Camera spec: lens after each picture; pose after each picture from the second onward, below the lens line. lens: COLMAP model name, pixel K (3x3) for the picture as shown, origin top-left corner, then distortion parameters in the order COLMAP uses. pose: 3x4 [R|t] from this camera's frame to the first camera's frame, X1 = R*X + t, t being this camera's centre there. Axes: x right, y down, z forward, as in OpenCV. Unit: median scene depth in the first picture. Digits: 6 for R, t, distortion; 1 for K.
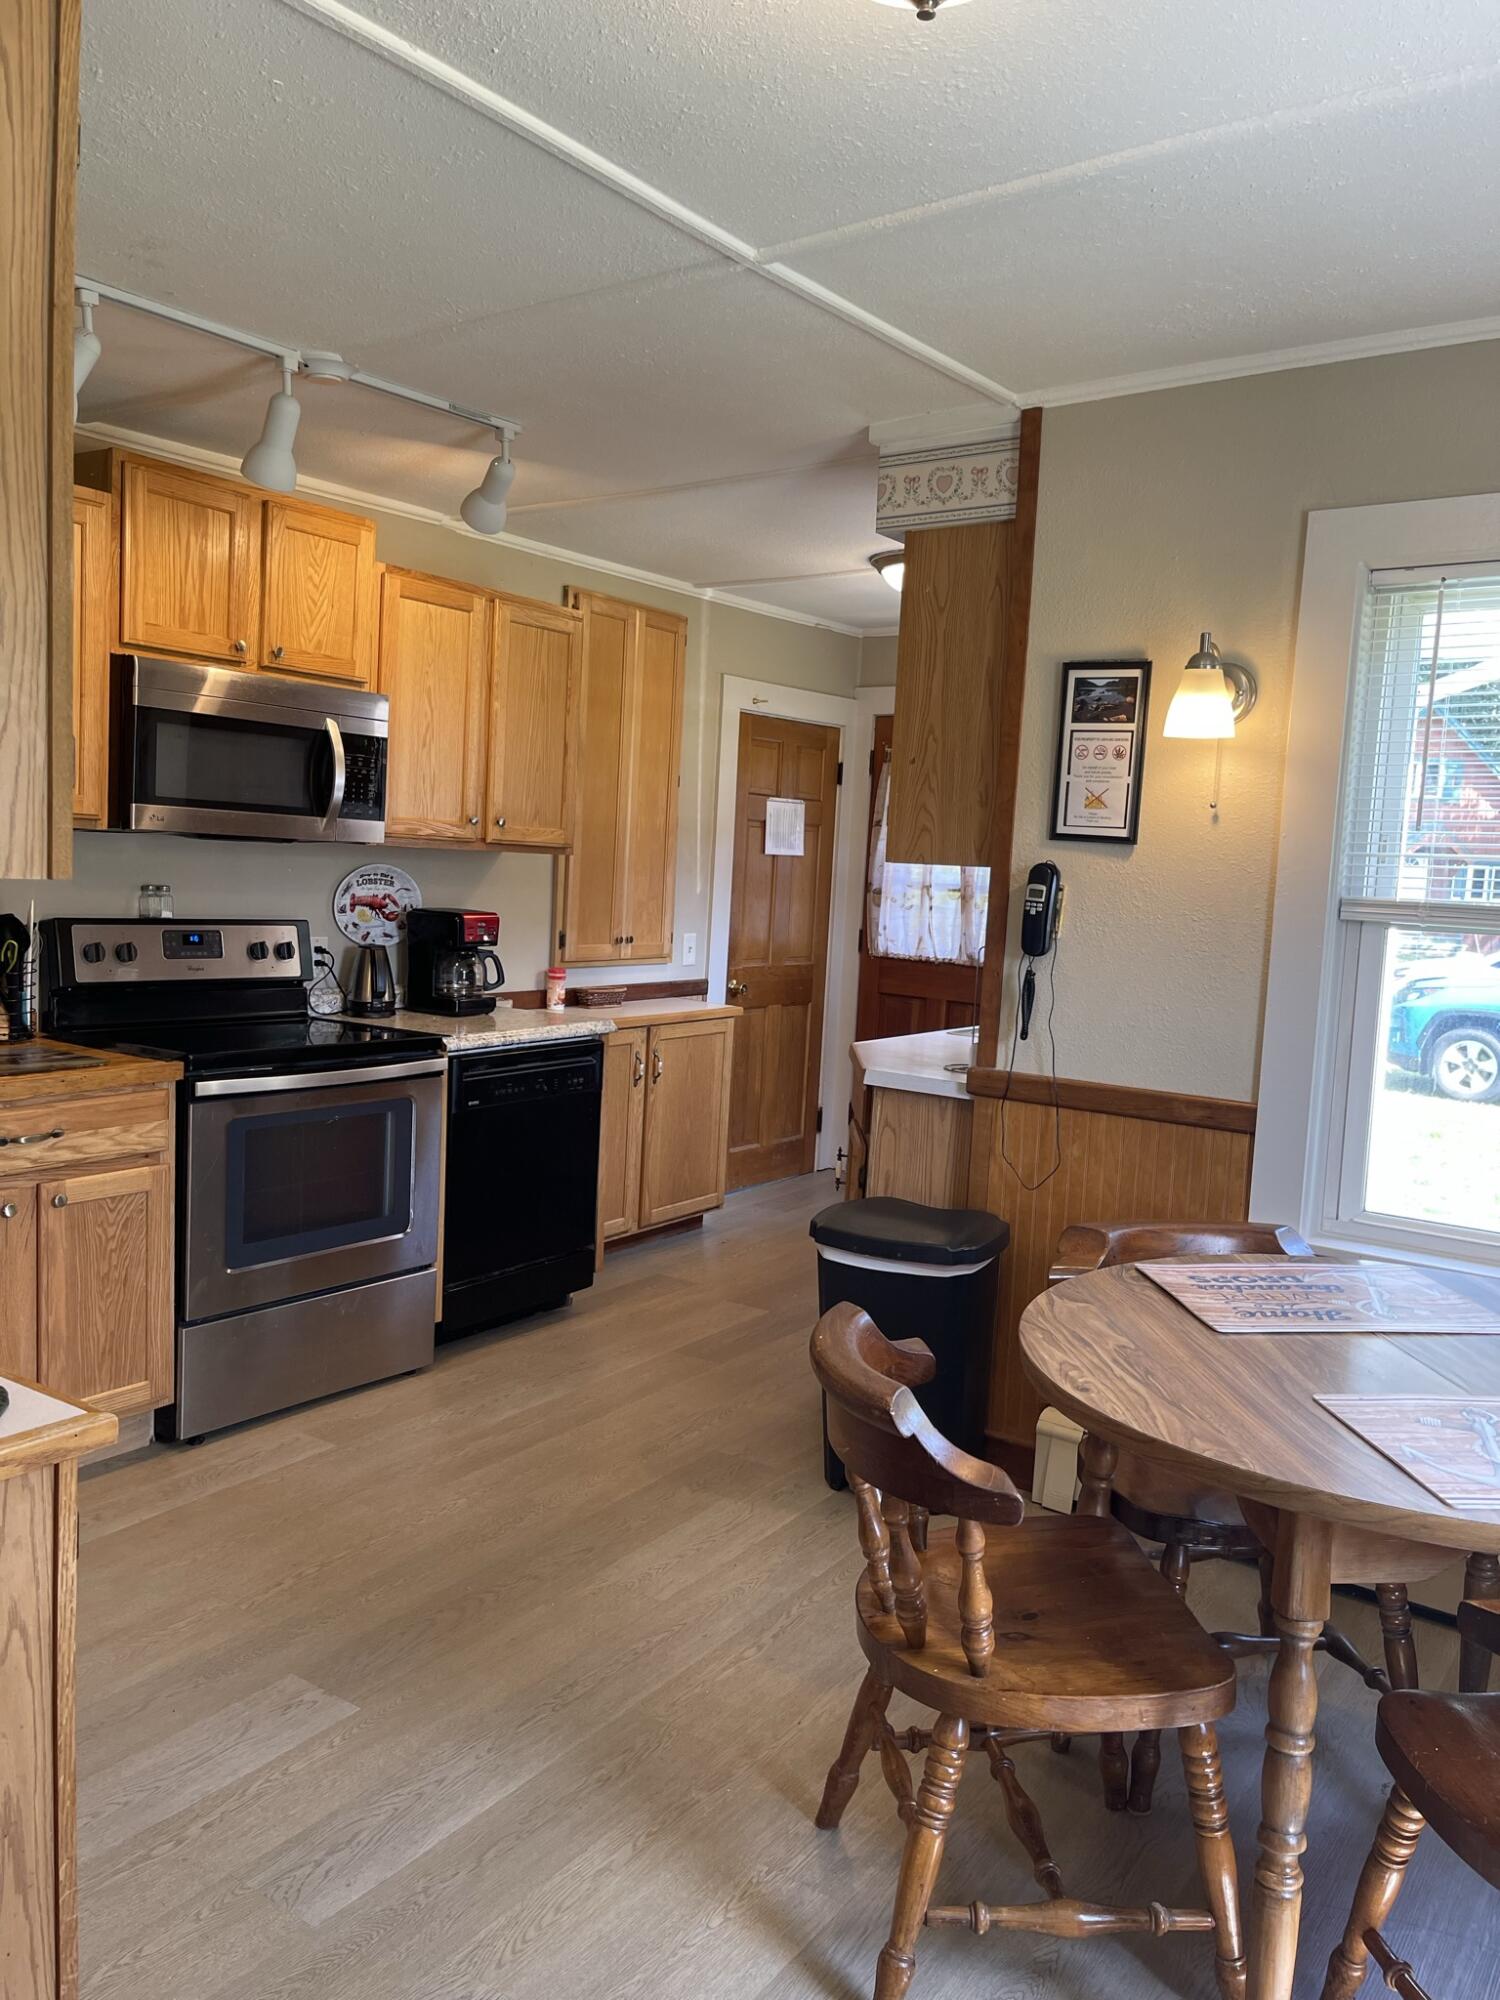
lens RADIAL K [[1513.5, 0, 752.4], [0, 1513.5, 1011.9], [0, 0, 1]] dist [0.065152, -0.087864]
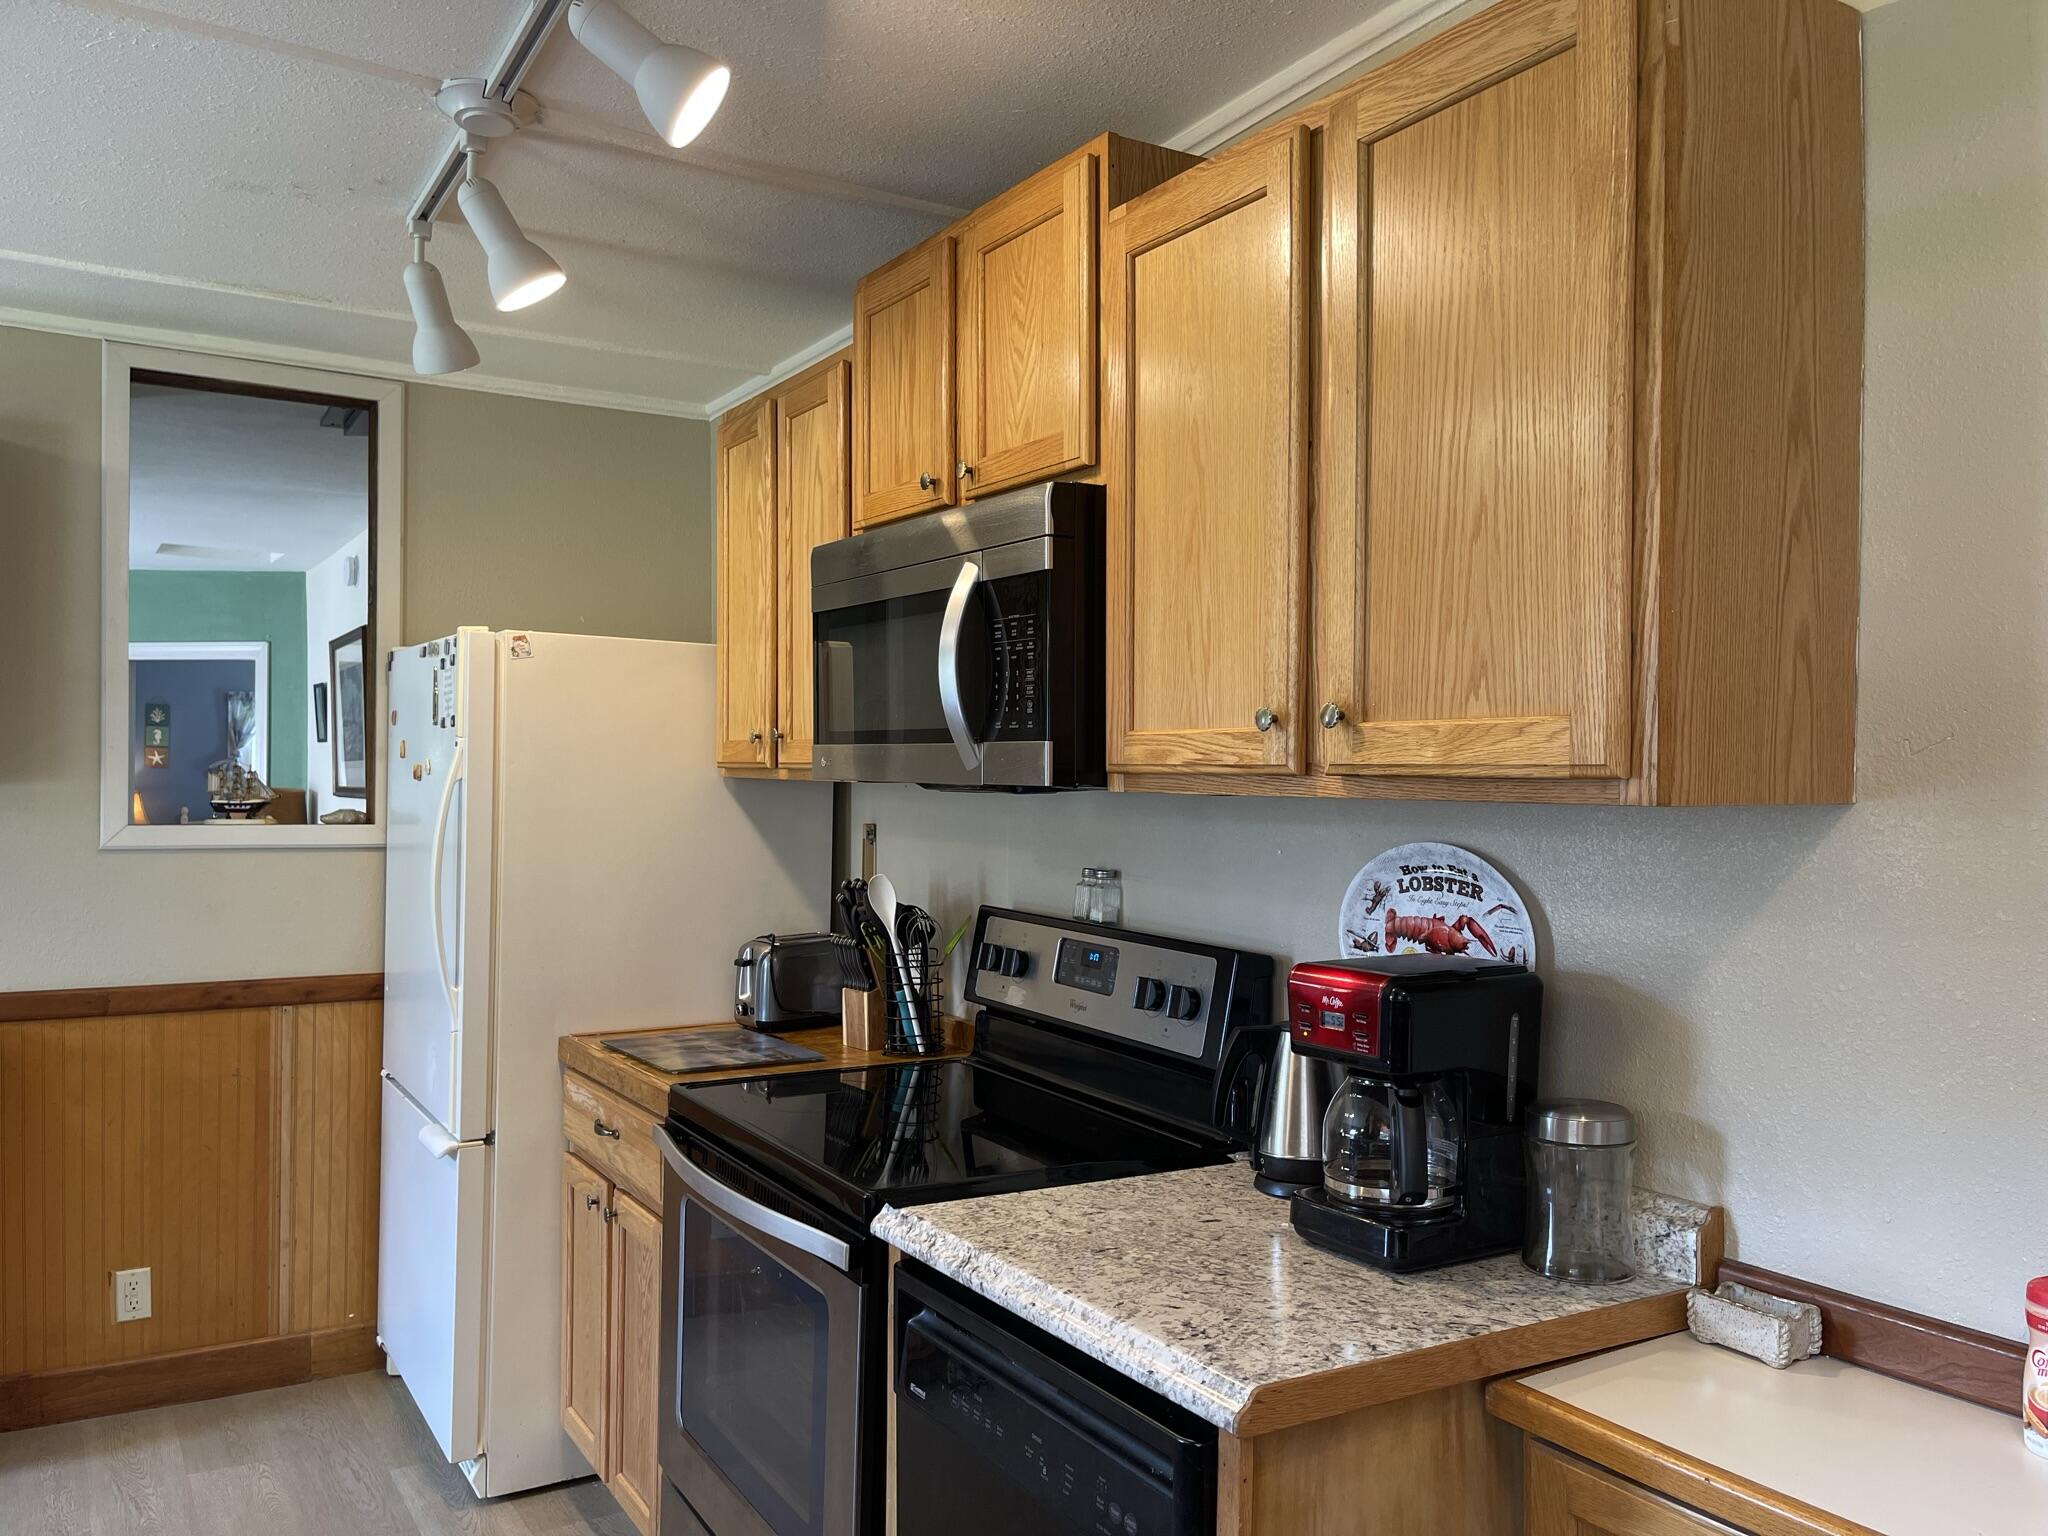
lens RADIAL K [[1549.8, 0, 1045.6], [0, 1549.8, 787.9], [0, 0, 1]] dist [0.065152, -0.087864]
pose [[-0.373298, -0.045878, -0.926577, 0.260764], [-0.123434, 0.992353, 0.000594, -0.136614], [0.919463, 0.114593, -0.376106, 1.460490]]
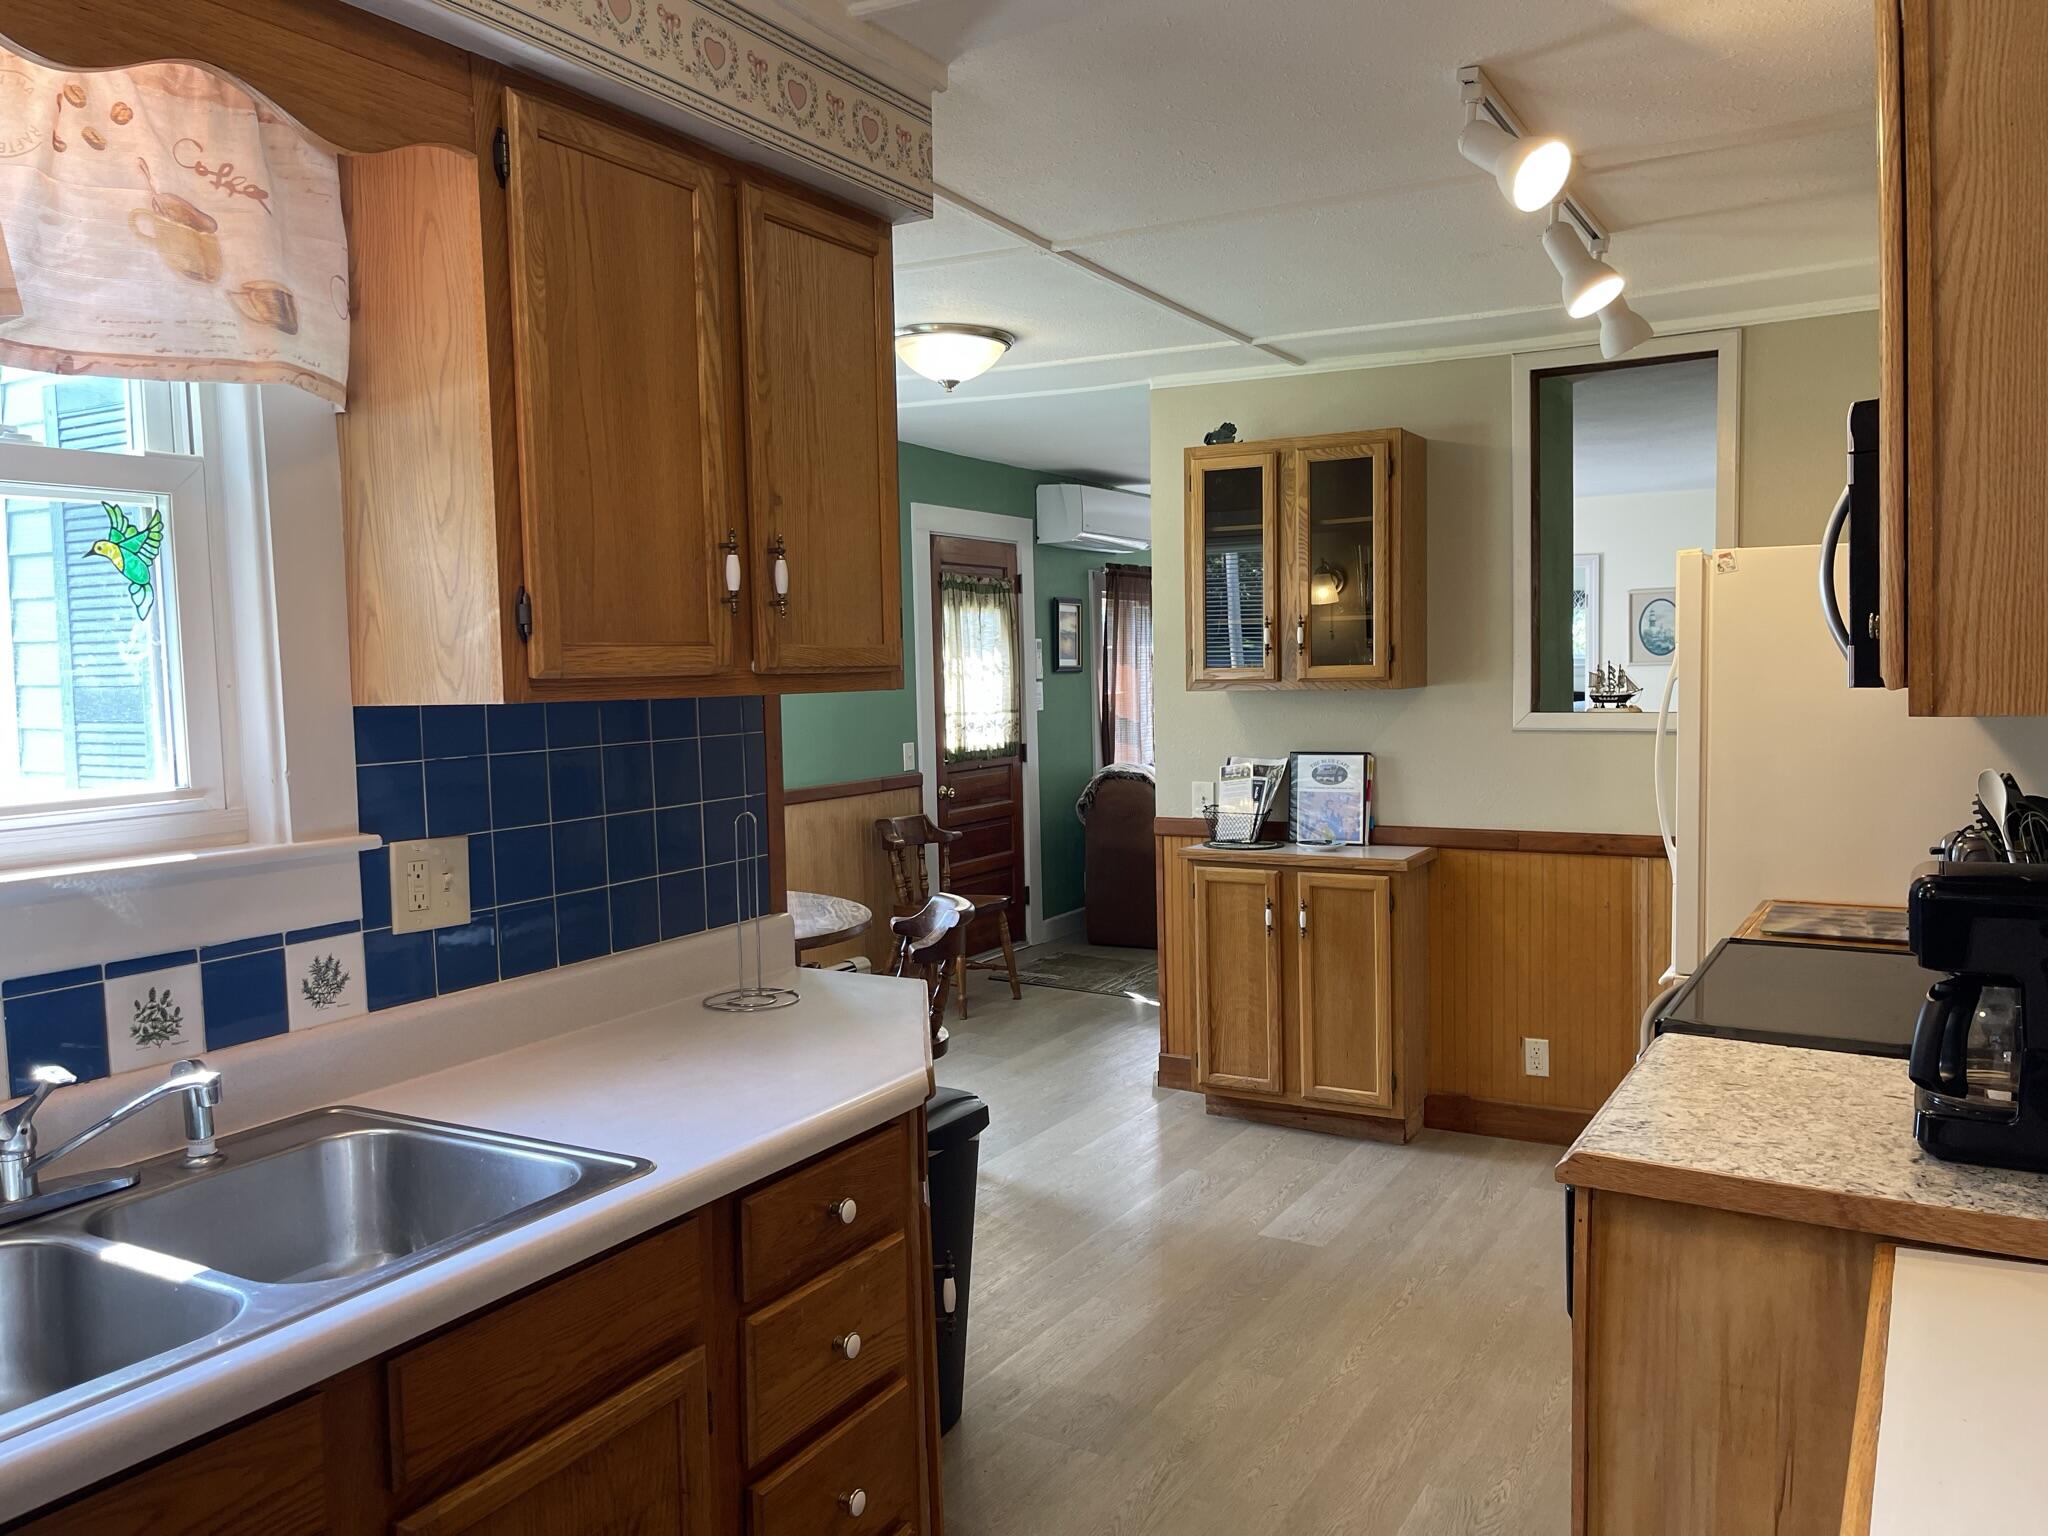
lens RADIAL K [[1549.8, 0, 1028.1], [0, 1549.8, 756.4], [0, 0, 1]] dist [0.065152, -0.087864]
pose [[-0.994920, -0.022321, -0.098158, 0.107812], [-0.037457, 0.987177, 0.155175, -0.197836], [0.093436, 0.158063, -0.982998, 1.854324]]
